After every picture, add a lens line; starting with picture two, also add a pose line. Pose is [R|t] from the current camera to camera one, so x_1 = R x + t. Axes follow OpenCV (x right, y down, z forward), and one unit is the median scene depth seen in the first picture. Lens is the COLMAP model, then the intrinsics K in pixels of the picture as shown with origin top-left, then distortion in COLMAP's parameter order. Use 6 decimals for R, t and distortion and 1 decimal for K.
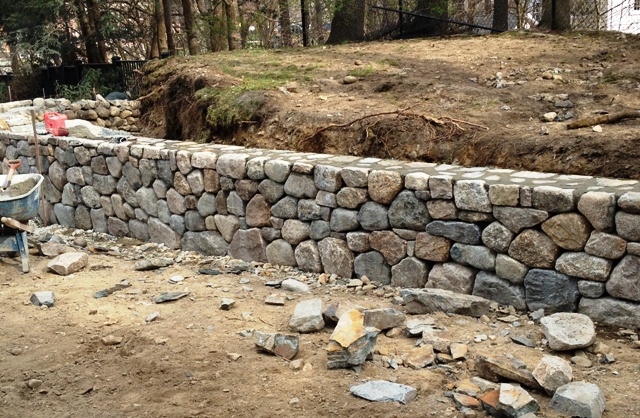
lens RADIAL K [[804.5, 0, 358.3], [0, 804.5, 247.0], [0, 0, 1]] dist [0.089079, 0.000000]
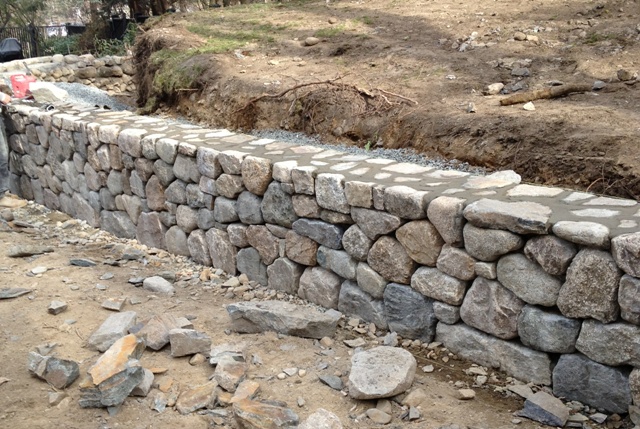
lens RADIAL K [[800.6, 0, 346.5], [0, 800.6, 241.6], [0, 0, 1]] dist [0.135747, 0.000000]
pose [[0.989403, 0.030683, -0.141916, 0.239225], [-0.022620, 0.998055, 0.058088, -0.052751], [0.143422, -0.054263, 0.988173, 0.143356]]
